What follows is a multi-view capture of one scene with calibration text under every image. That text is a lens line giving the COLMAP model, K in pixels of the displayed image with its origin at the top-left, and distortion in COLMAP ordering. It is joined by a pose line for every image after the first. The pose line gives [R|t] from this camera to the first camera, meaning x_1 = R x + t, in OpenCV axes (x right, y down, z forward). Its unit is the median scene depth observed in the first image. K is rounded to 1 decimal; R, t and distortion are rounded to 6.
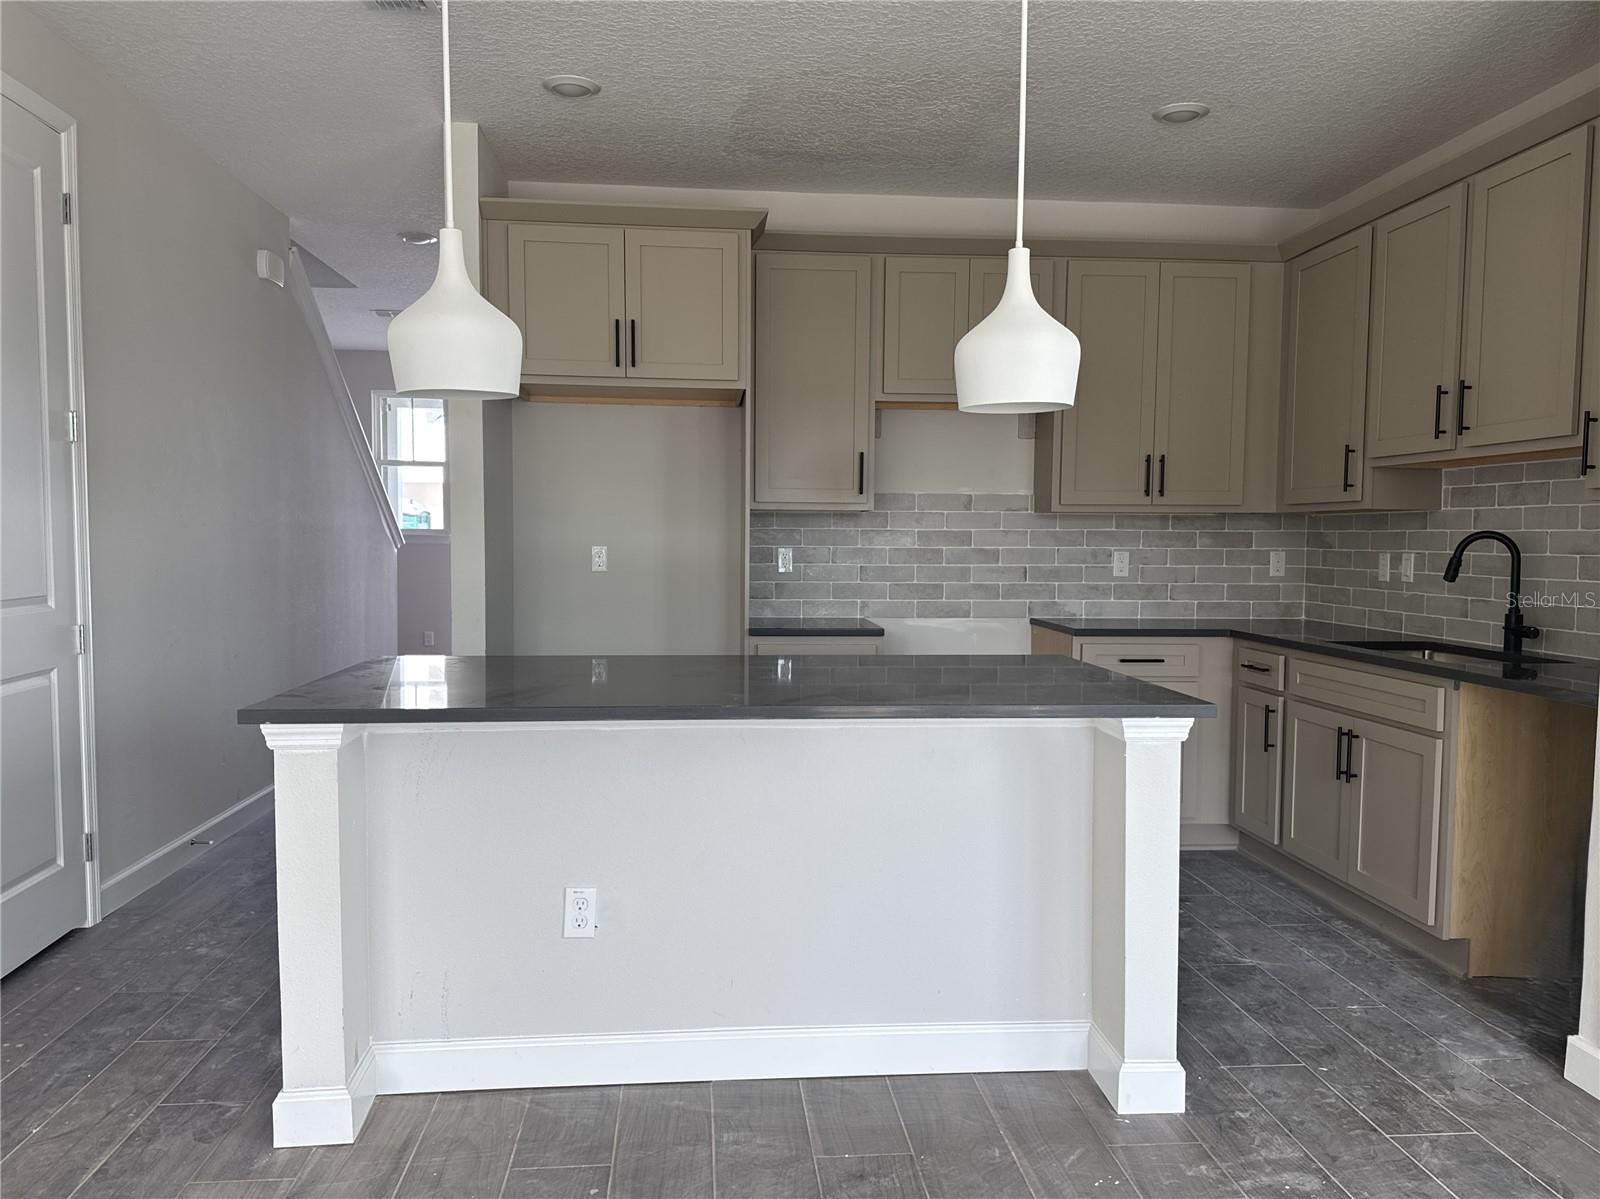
lens RADIAL K [[1128.8, 0, 776.8], [0, 1128.8, 616.4], [0, 0, 1]] dist [0.063771, -0.089849]
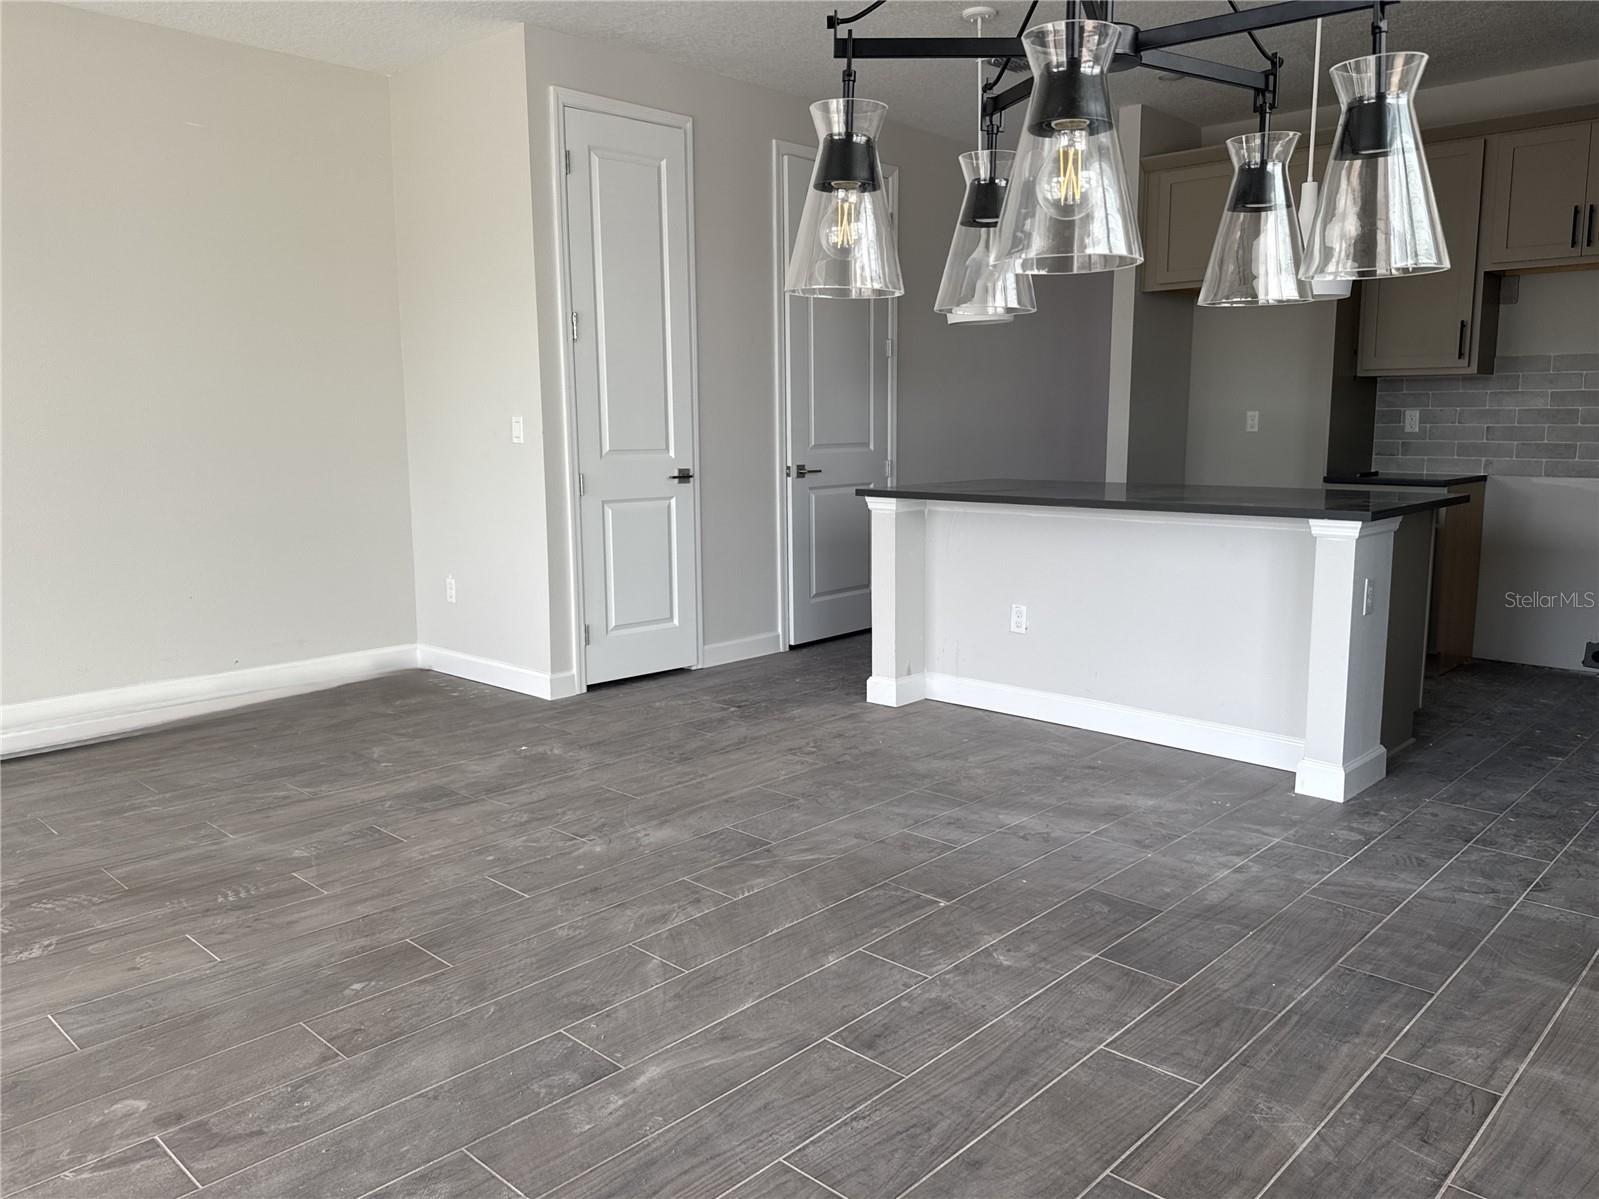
lens RADIAL K [[1169.7, 0, 823.0], [0, 1169.7, 614.2], [0, 0, 1]] dist [0.015701, -0.033134]
pose [[0.672890, 0.109033, -0.731663, 0.616788], [-0.038987, 0.992930, 0.112112, 0.041387], [0.738714, -0.046914, 0.672384, -0.285263]]
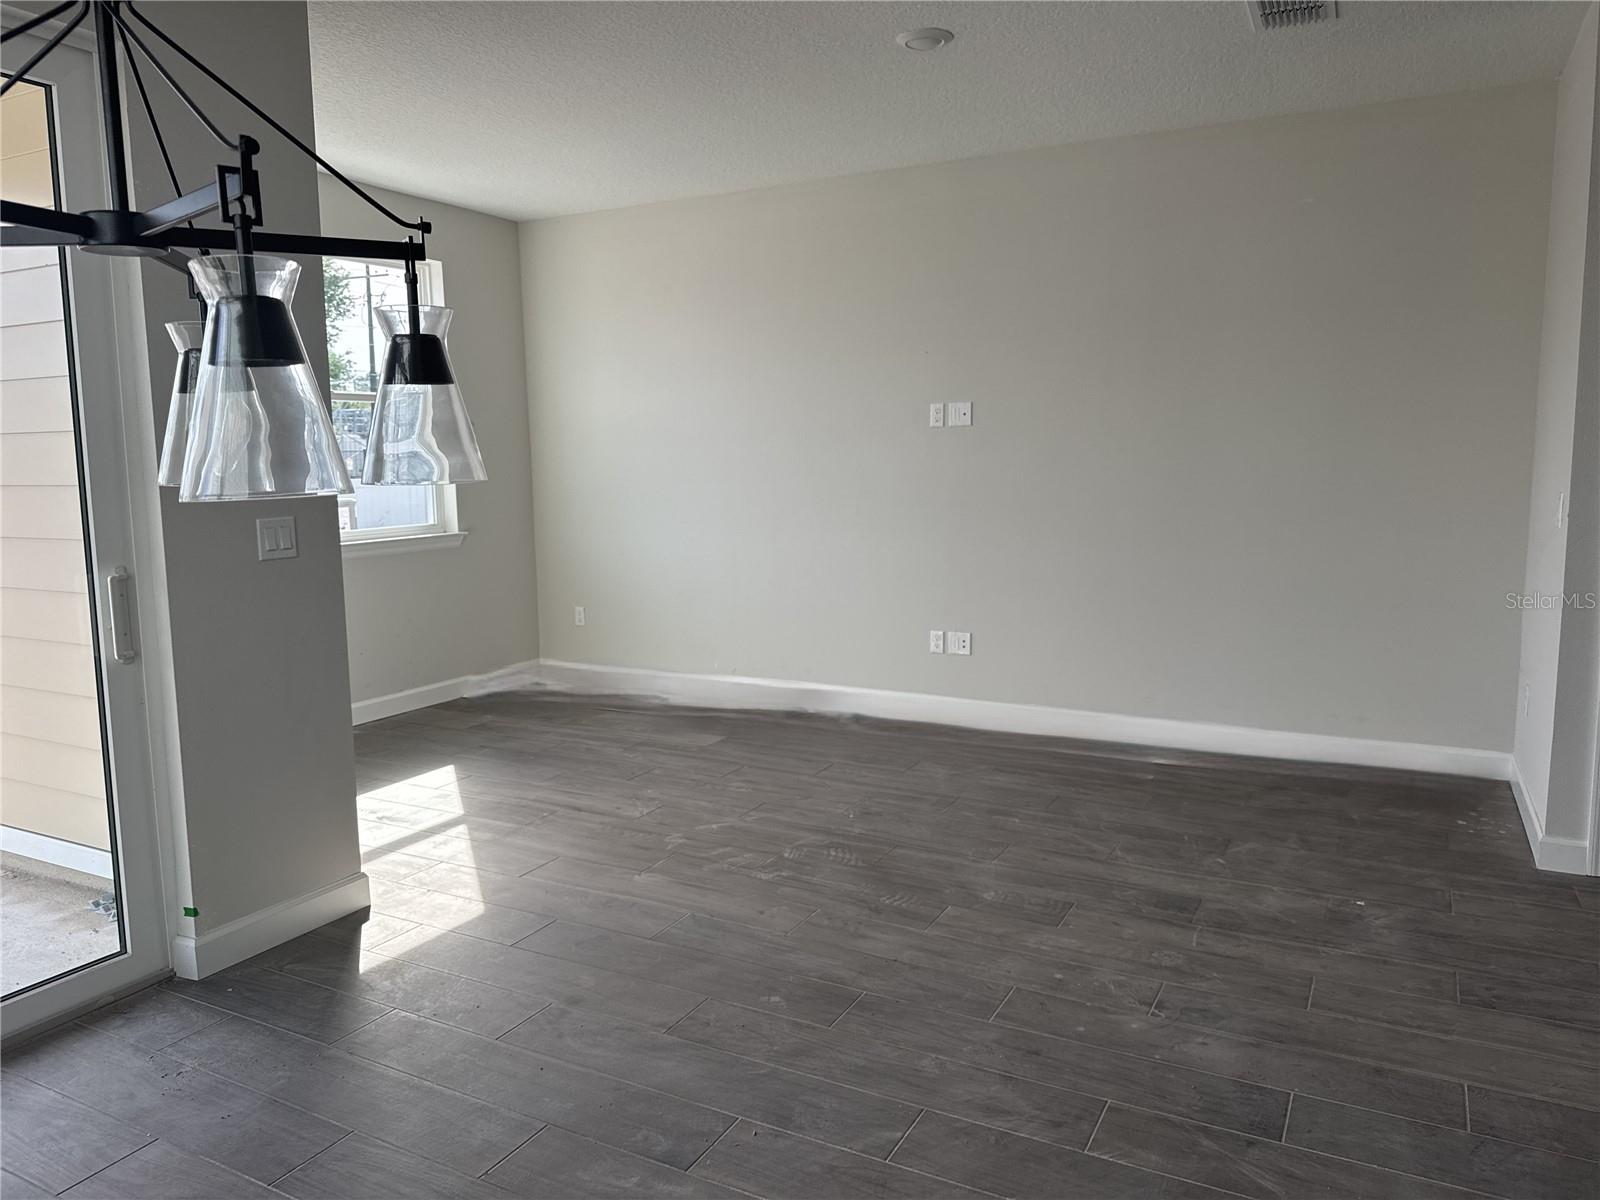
lens RADIAL K [[1128.8, 0, 798.3], [0, 1128.8, 608.7], [0, 0, 1]] dist [0.063771, -0.089849]
pose [[-0.545636, 0.110054, -0.830764, 0.565970], [-0.052439, 0.984913, 0.164916, -0.040554], [0.836380, 0.133548, -0.531633, 0.312980]]
